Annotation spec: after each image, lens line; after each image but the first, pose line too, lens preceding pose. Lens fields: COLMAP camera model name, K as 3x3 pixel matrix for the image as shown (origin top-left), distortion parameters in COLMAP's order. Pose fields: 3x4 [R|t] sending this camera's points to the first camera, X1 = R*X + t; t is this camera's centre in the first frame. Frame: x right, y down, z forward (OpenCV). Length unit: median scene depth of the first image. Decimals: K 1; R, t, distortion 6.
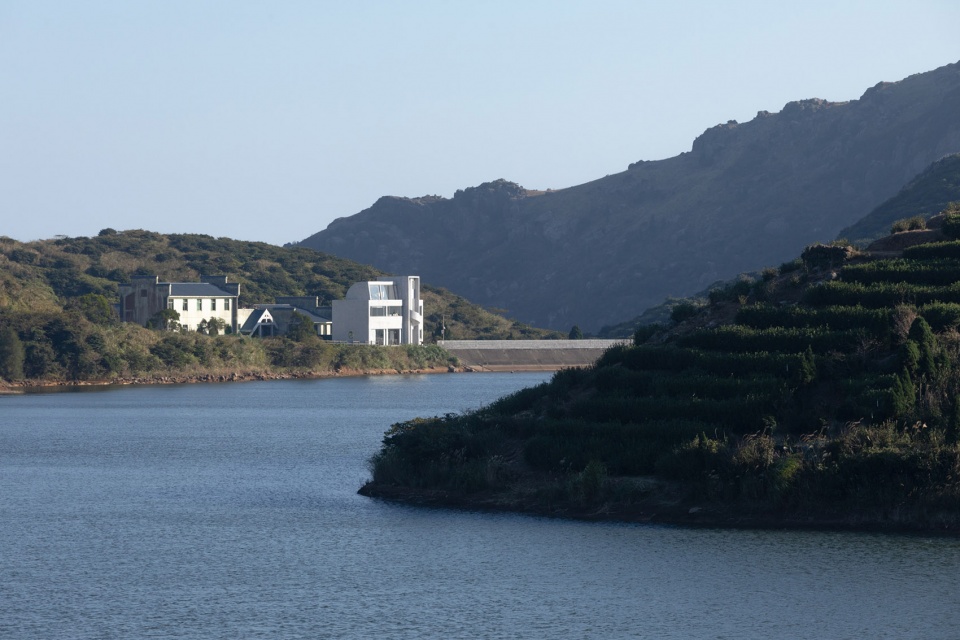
lens RADIAL K [[3589.6, 0, 480.0], [0, 3589.6, 320.0], [0, 0, 1]] dist [0.200198, 2.455237]
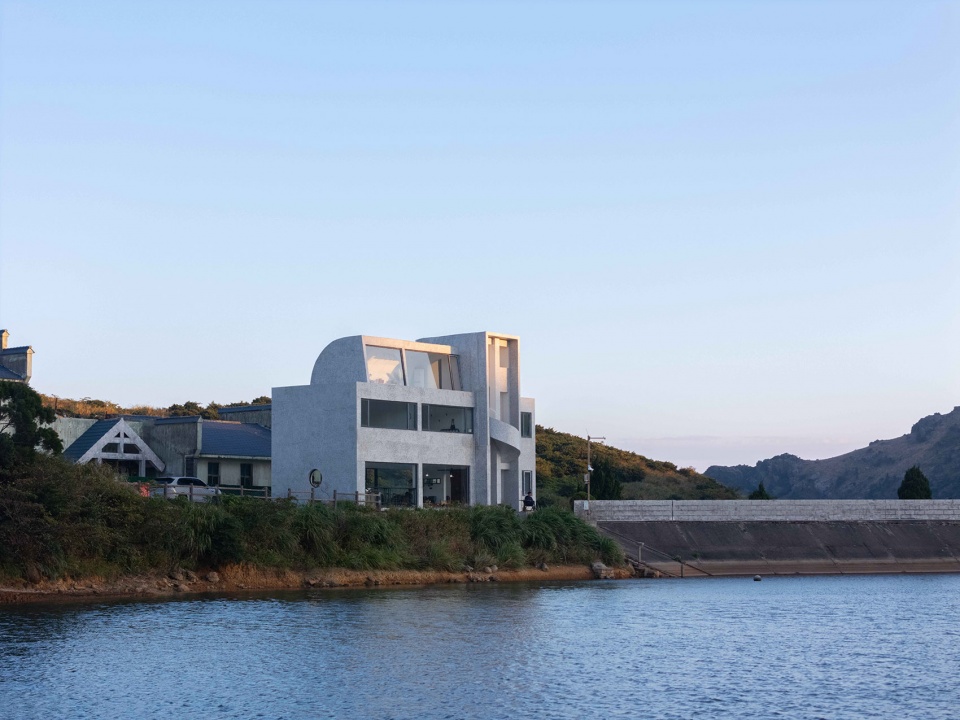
lens RADIAL K [[1863.8, 0, 480.0], [0, 1863.8, 360.0], [0, 0, 1]] dist [-0.004856, 0.154014]
pose [[0.987366, -0.021059, -0.157049, 0.011034], [0.004987, 0.994768, -0.102039, 0.011409], [0.158376, 0.099967, 0.982305, 0.791493]]
